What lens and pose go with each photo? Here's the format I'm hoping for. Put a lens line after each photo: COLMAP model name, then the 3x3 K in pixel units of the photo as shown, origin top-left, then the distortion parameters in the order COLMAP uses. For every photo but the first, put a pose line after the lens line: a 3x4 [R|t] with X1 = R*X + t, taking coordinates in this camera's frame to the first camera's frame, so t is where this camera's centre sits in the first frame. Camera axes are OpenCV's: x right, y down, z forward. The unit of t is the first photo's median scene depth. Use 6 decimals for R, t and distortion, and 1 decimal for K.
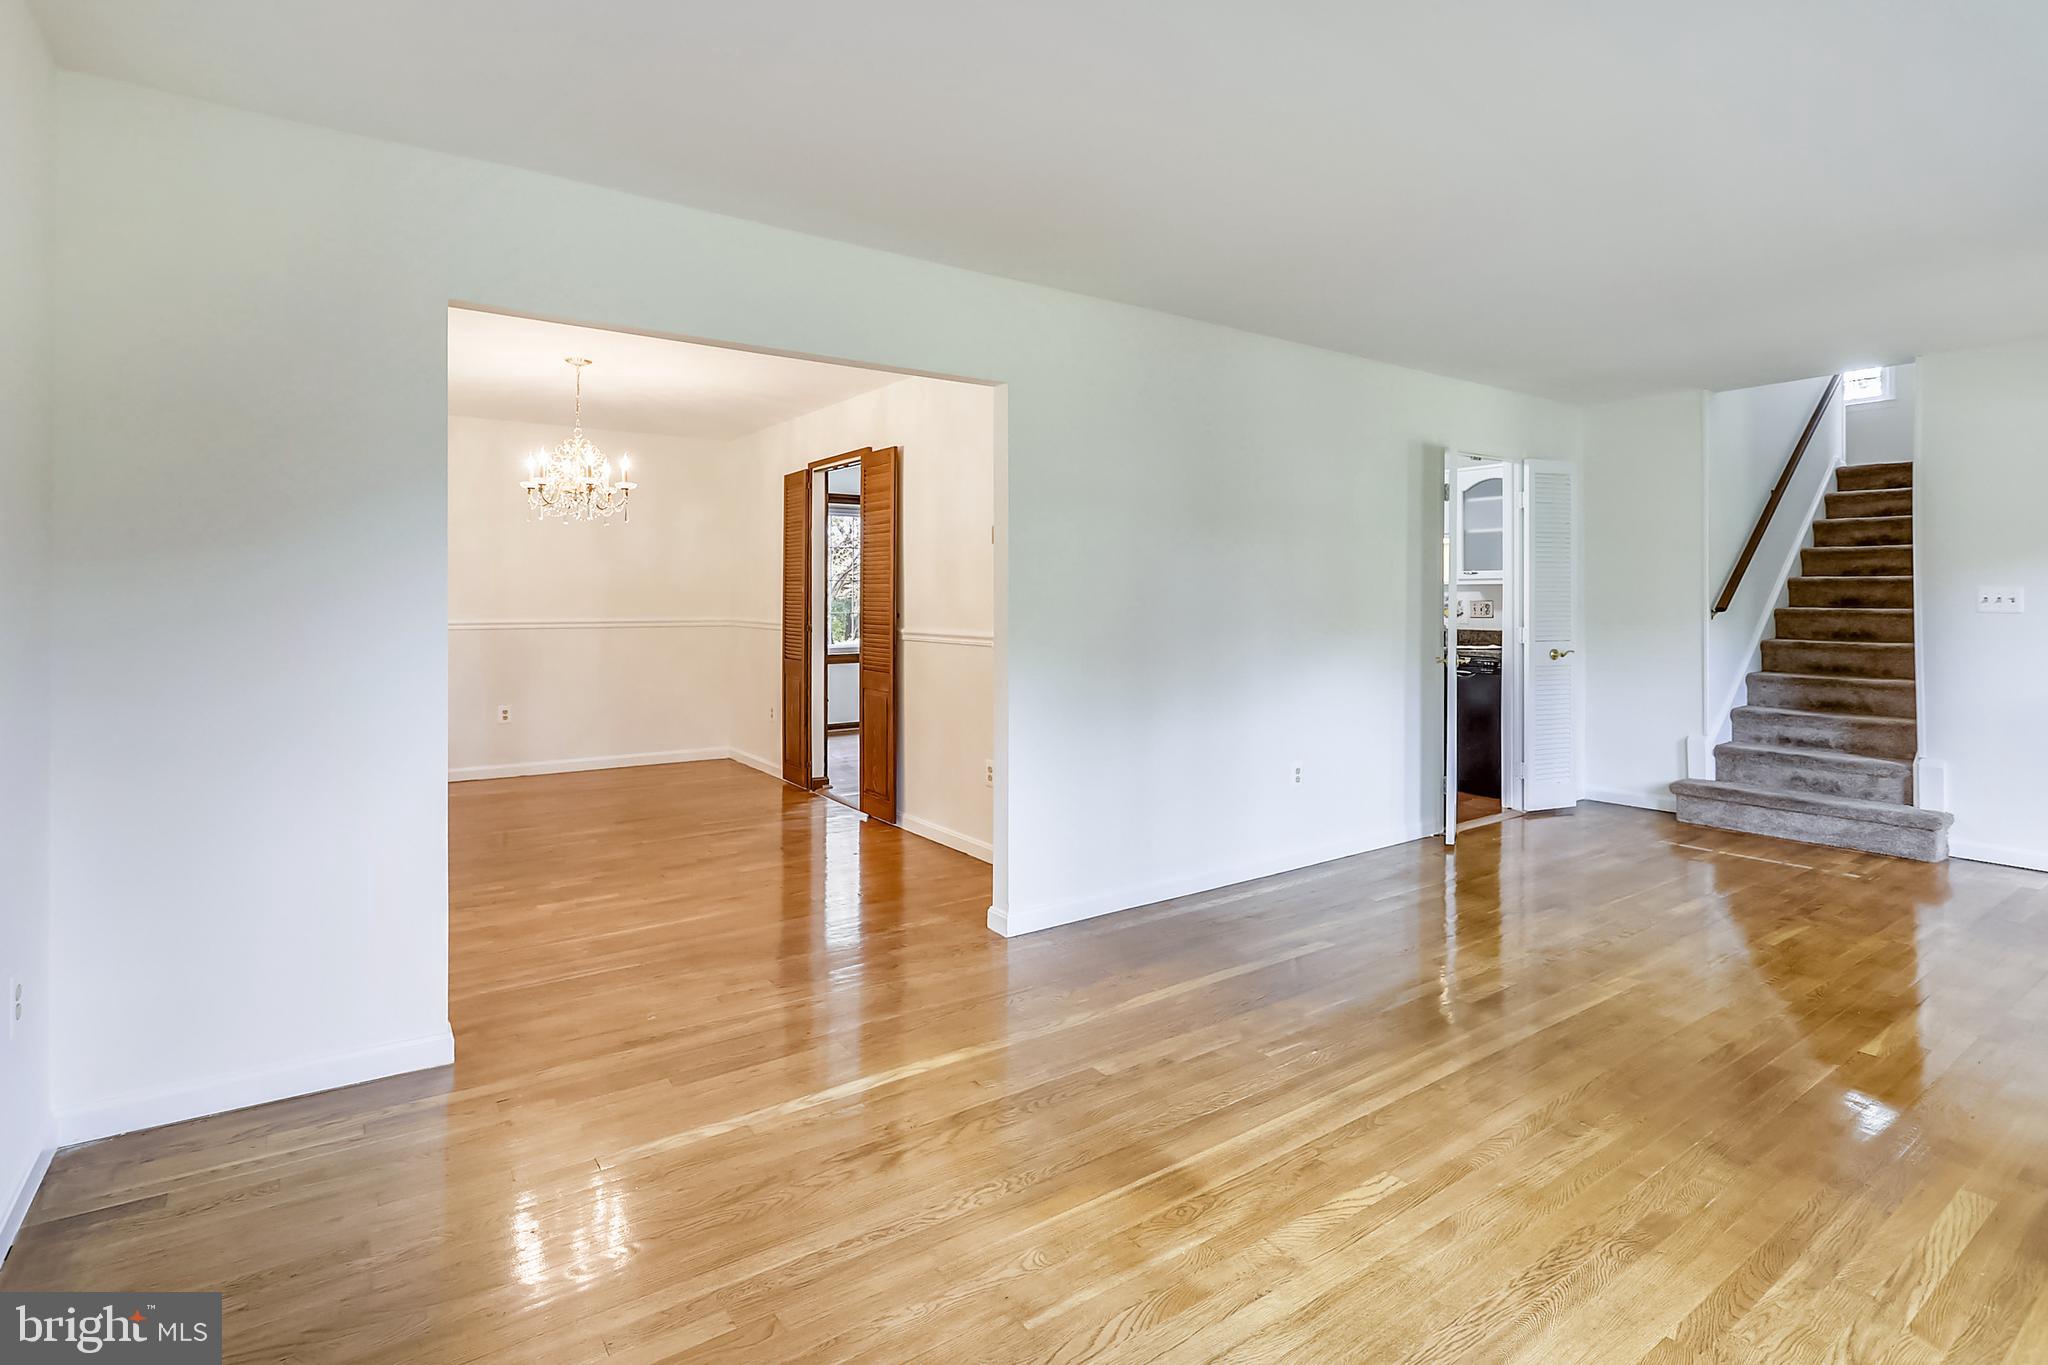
lens RADIAL K [[1002.7, 0, 1016.2], [0, 1002.7, 595.7], [0, 0, 1]] dist [-0.013808, 0.000412]
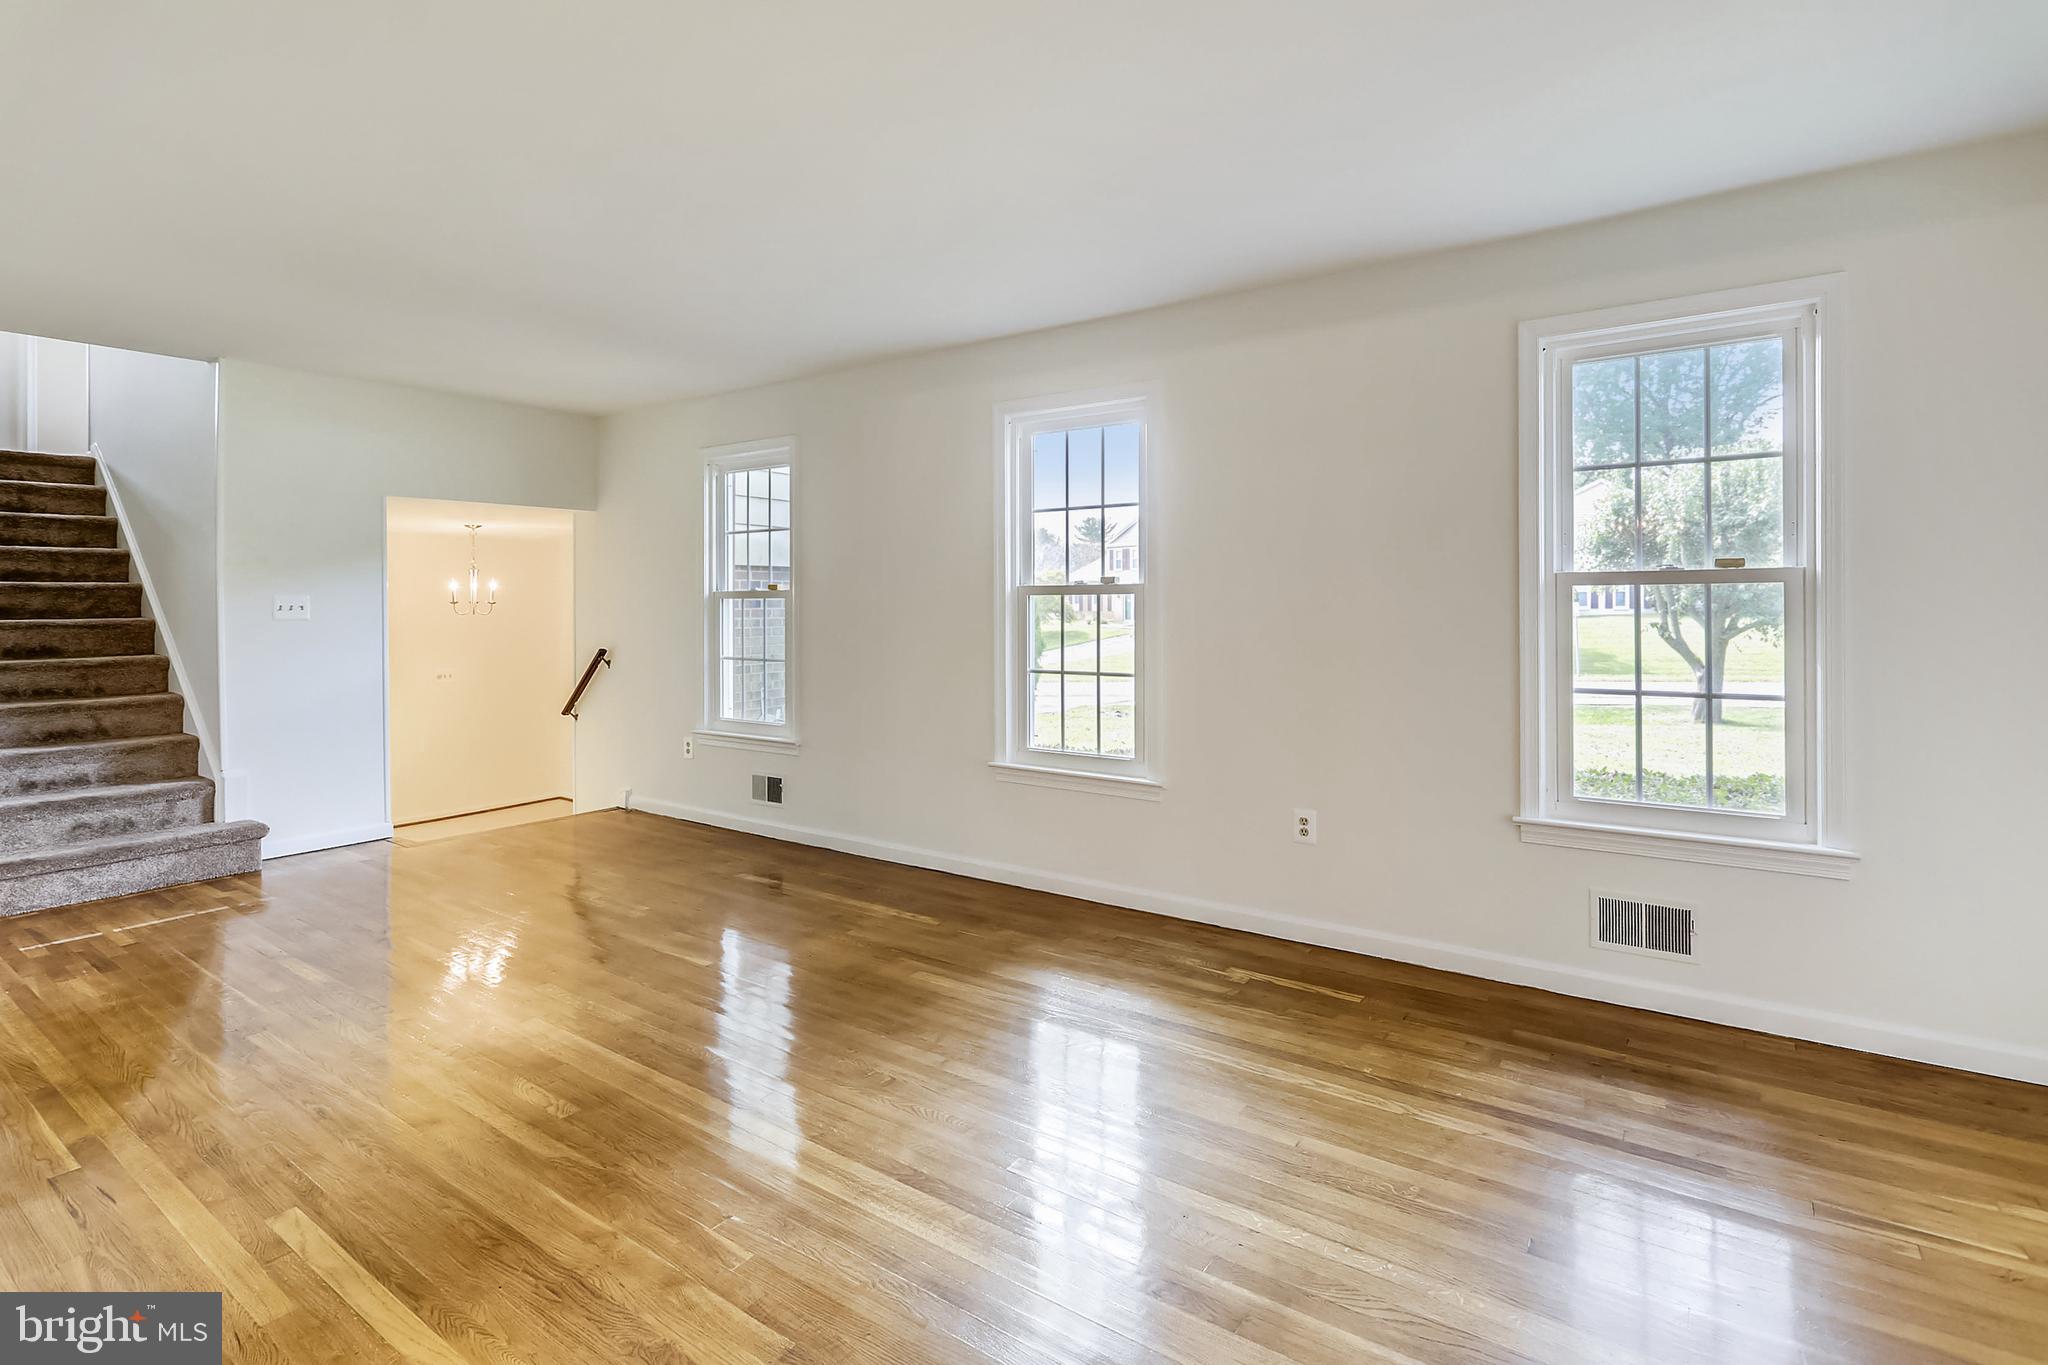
lens RADIAL K [[992.6, 0, 1006.0], [0, 992.6, 611.9], [0, 0, 1]] dist [-0.010236, 0.001463]
pose [[-0.322369, -0.008475, 0.946576, -0.249615], [0.002767, 0.999947, 0.009896, -0.000126], [-0.946610, 0.005810, -0.322329, 0.570831]]
